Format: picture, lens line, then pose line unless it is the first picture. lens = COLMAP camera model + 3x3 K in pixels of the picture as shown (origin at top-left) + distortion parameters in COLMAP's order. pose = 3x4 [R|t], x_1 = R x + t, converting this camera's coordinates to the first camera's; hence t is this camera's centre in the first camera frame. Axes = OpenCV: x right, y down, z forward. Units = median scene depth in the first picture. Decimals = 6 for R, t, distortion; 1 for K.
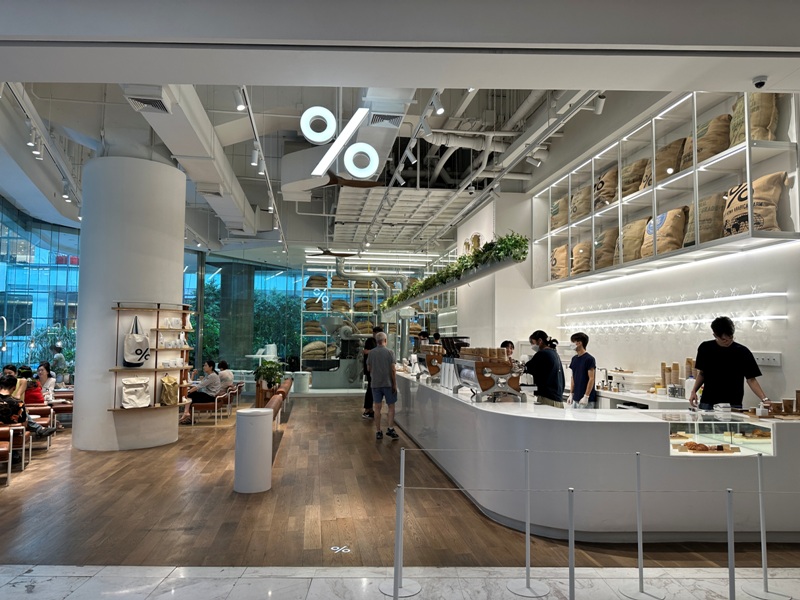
lens RADIAL K [[560.4, 0, 400.4], [0, 560.4, 306.7], [0, 0, 1]] dist [0.056271, -0.066049]
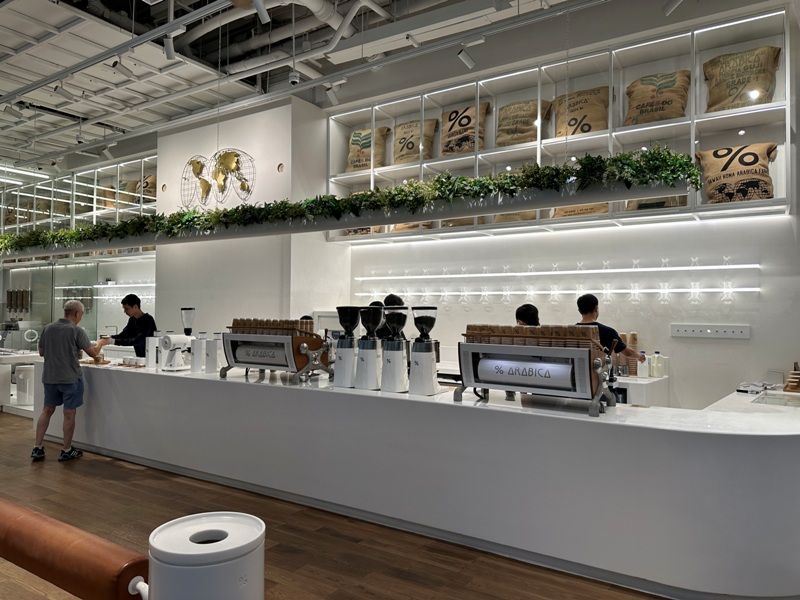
lens RADIAL K [[560.4, 0, 397.3], [0, 560.4, 301.7], [0, 0, 1]] dist [0.056271, -0.066049]
pose [[0.658961, 0.014809, 0.752032, -0.320840], [-0.049808, 0.998471, 0.023981, 0.030525], [-0.750527, -0.053259, 0.658691, 0.531922]]
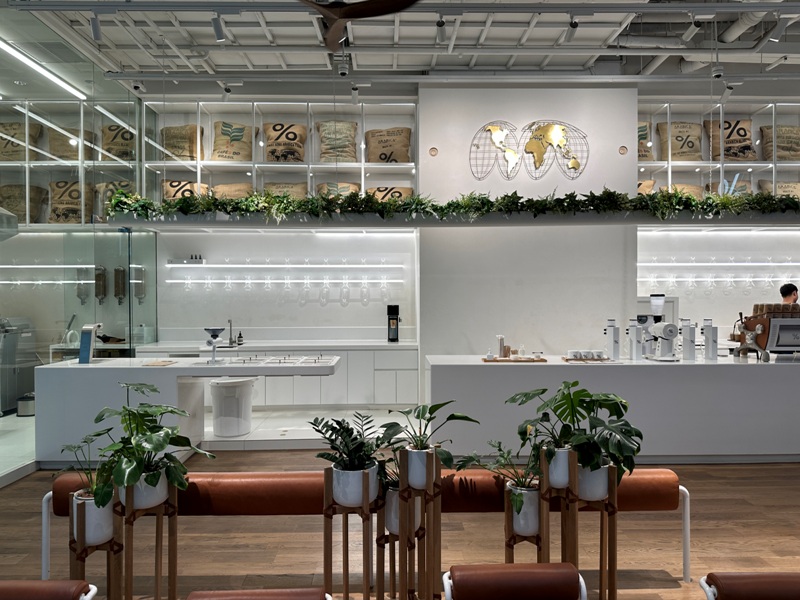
lens RADIAL K [[560.4, 0, 405.6], [0, 560.4, 301.5], [0, 0, 1]] dist [0.056271, -0.066049]
pose [[0.134433, -0.013641, 0.990829, -0.680009], [-0.054997, 0.998261, 0.021205, 0.081326], [-0.989395, -0.057344, 0.133449, 1.436635]]
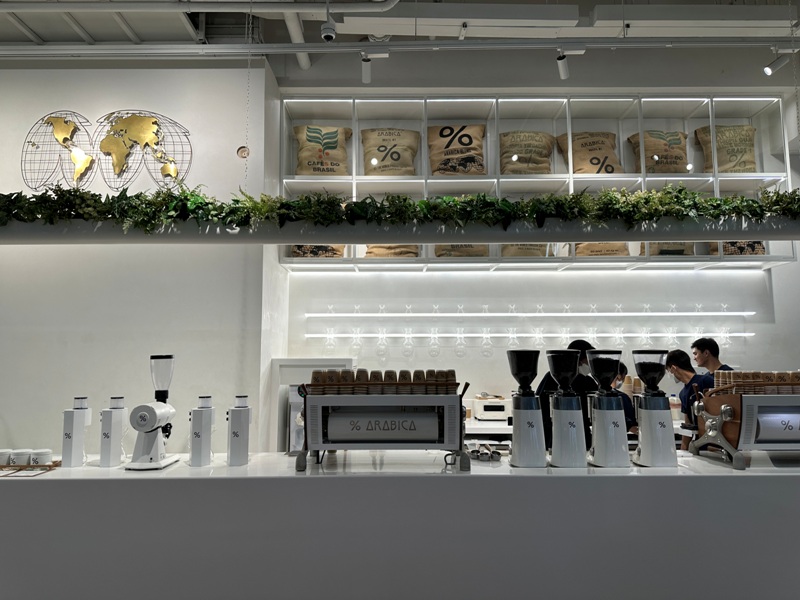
lens RADIAL K [[560.4, 0, 398.9], [0, 560.4, 300.6], [0, 0, 1]] dist [0.056271, -0.066049]
pose [[0.146026, 0.097909, 0.984424, -0.346587], [-0.053841, 0.994402, -0.090915, 0.058246], [-0.987815, -0.039726, 0.150480, 0.982134]]
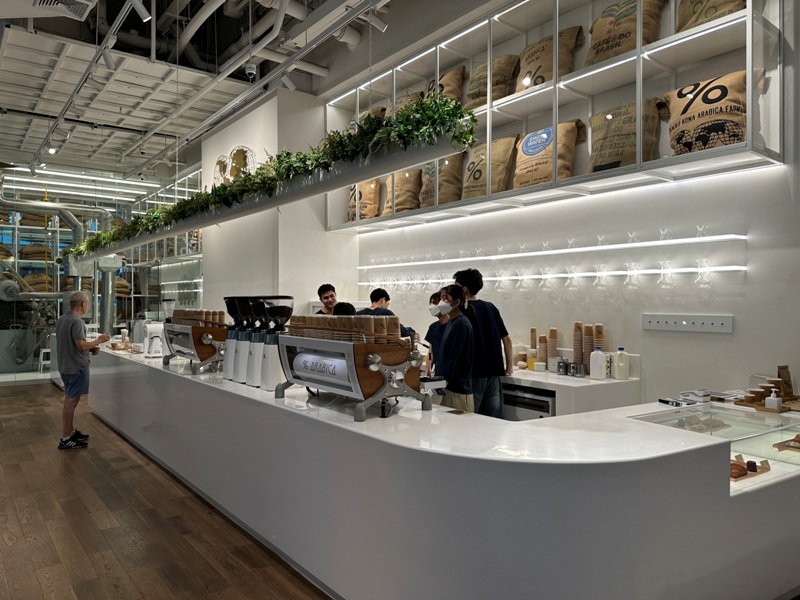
lens RADIAL K [[560.4, 0, 400.1], [0, 560.4, 305.0], [0, 0, 1]] dist [0.056271, -0.066049]
pose [[0.866107, -0.008007, 0.499795, -0.060224], [-0.025841, 0.997817, 0.060766, 0.021472], [-0.499191, -0.065545, 0.864010, 0.373817]]
